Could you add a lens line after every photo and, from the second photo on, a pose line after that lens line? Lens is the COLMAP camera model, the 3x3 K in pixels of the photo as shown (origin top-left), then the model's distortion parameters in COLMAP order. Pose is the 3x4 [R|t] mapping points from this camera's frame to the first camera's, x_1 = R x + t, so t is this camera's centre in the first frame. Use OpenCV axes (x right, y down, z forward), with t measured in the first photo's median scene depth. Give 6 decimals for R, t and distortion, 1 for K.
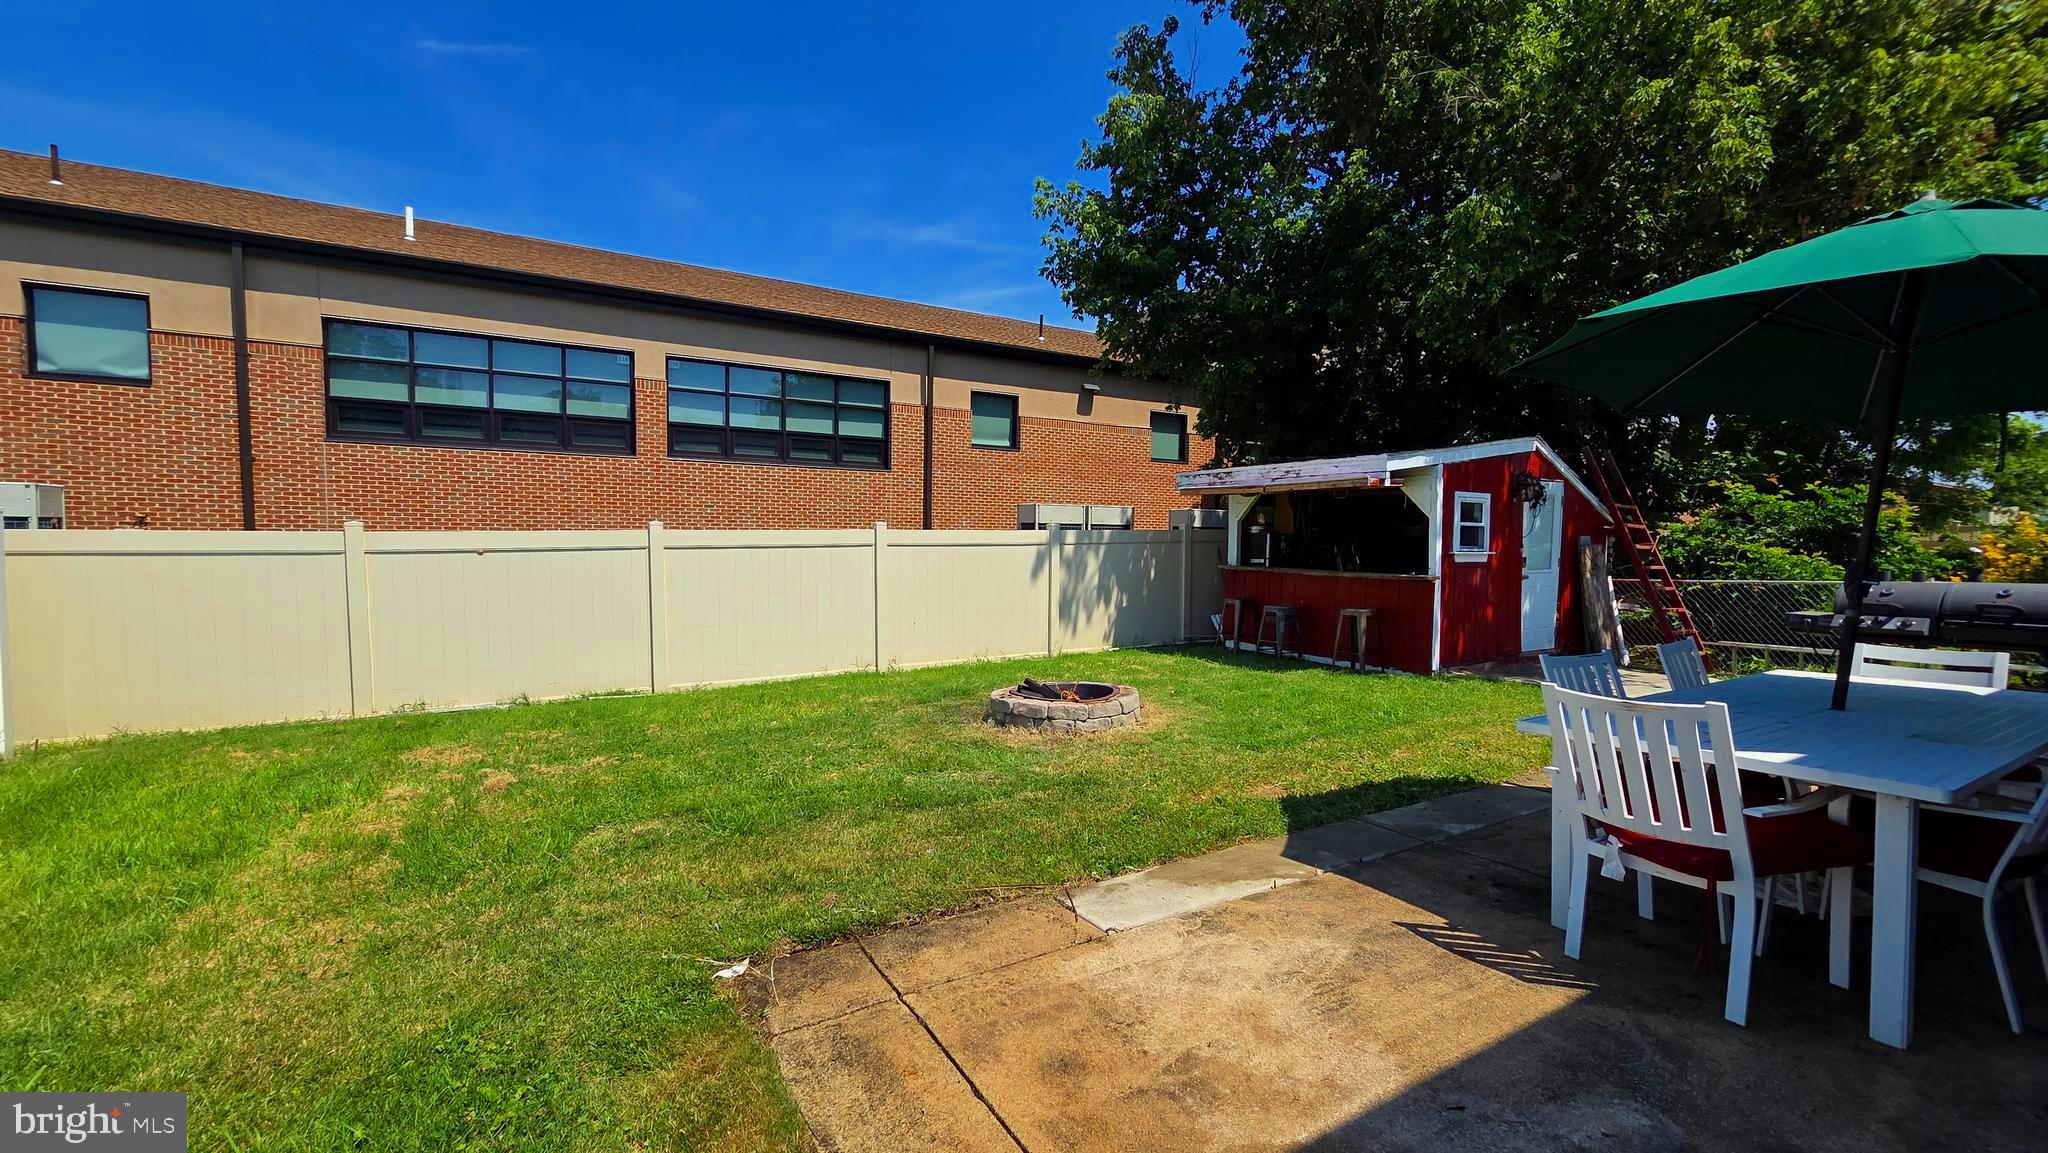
lens RADIAL K [[839.6, 0, 1027.6], [0, 839.6, 579.3], [0, 0, 1]] dist [-0.001423, -0.000528]
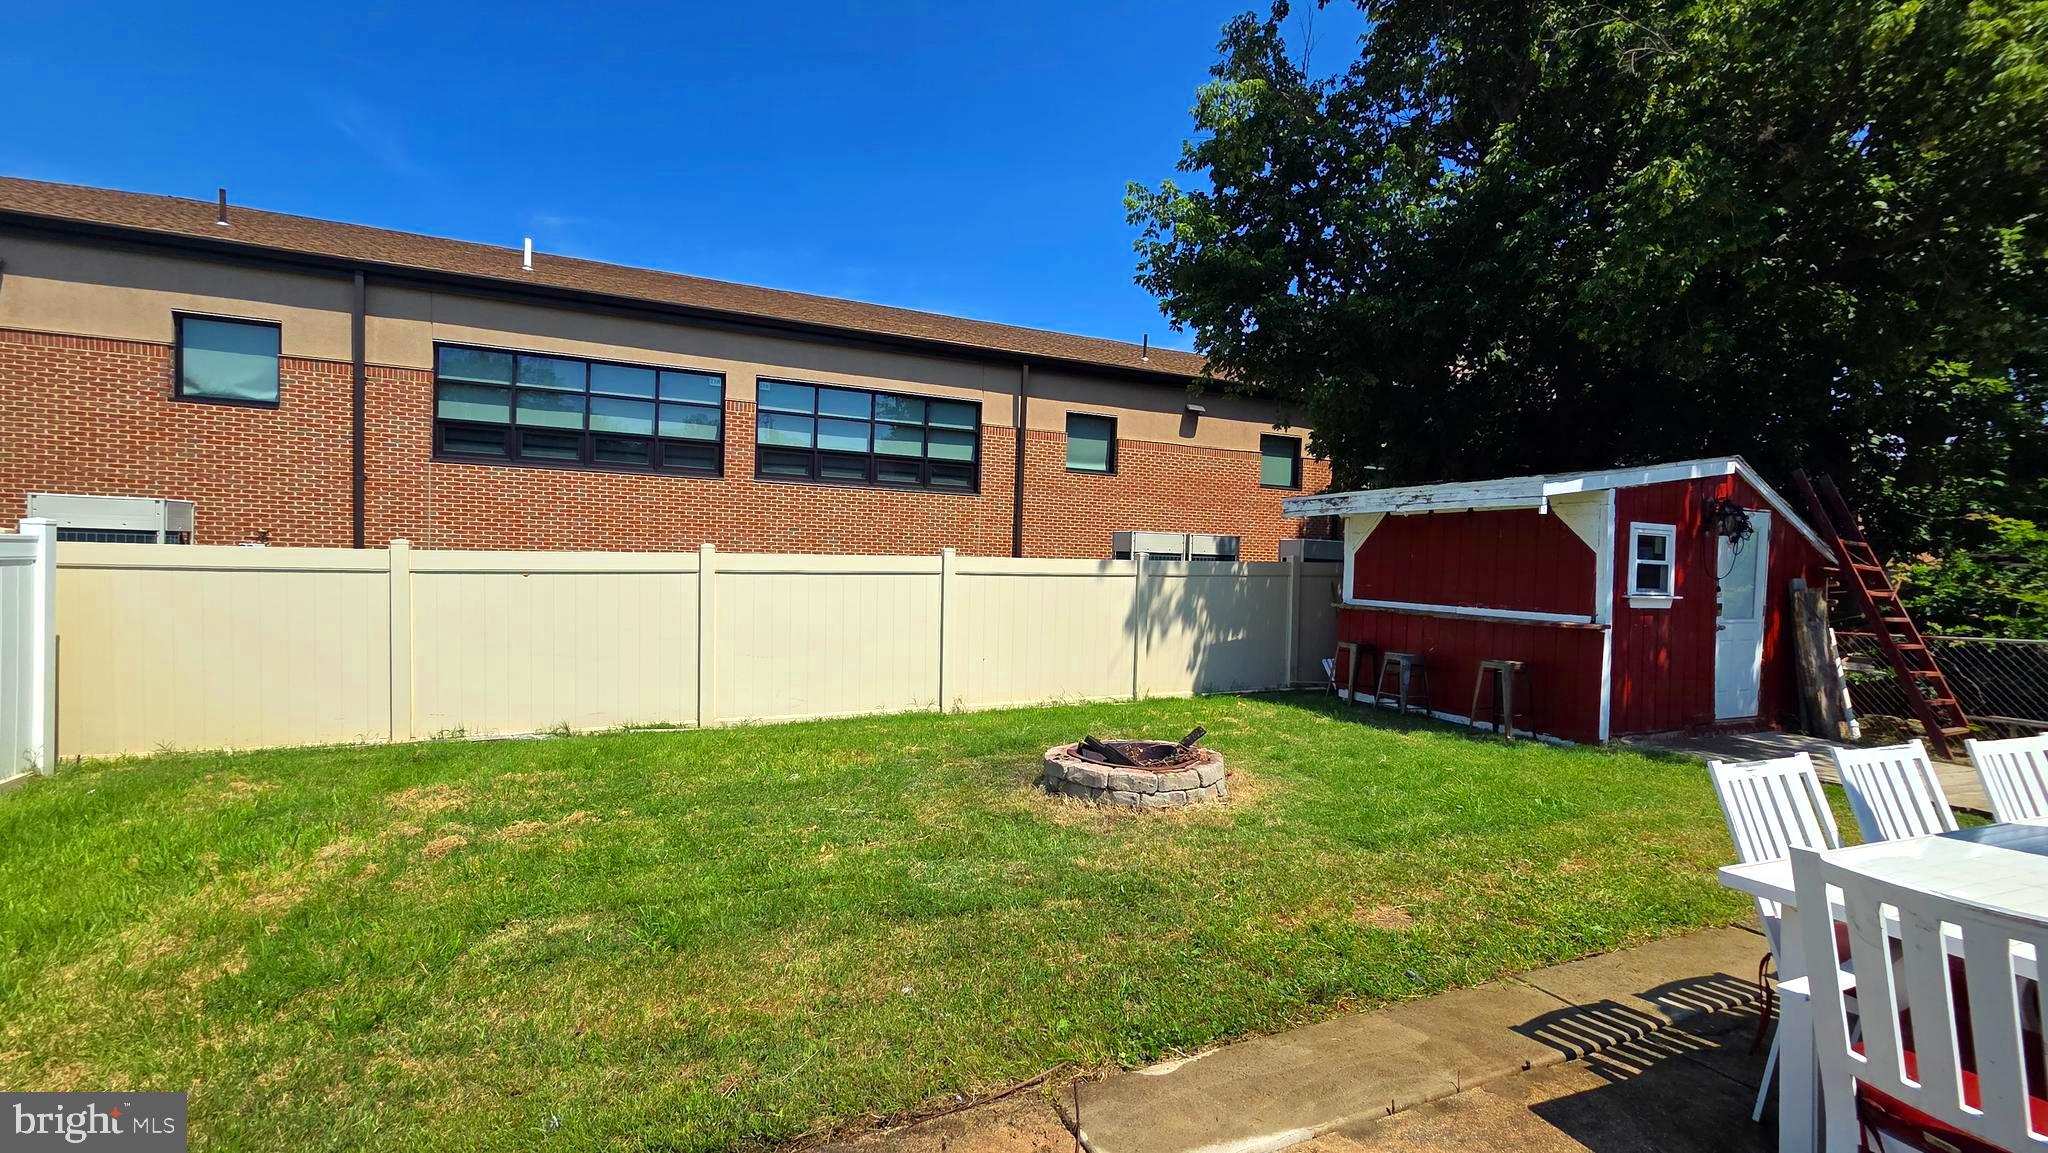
lens RADIAL K [[837.2, 0, 1029.1], [0, 837.2, 570.3], [0, 0, 1]] dist [-0.001931, -0.000007]
pose [[0.991288, 0.018873, -0.130352, 0.029507], [-0.024435, 0.998852, -0.041203, -0.007659], [0.129424, 0.044029, 0.990611, 0.097167]]
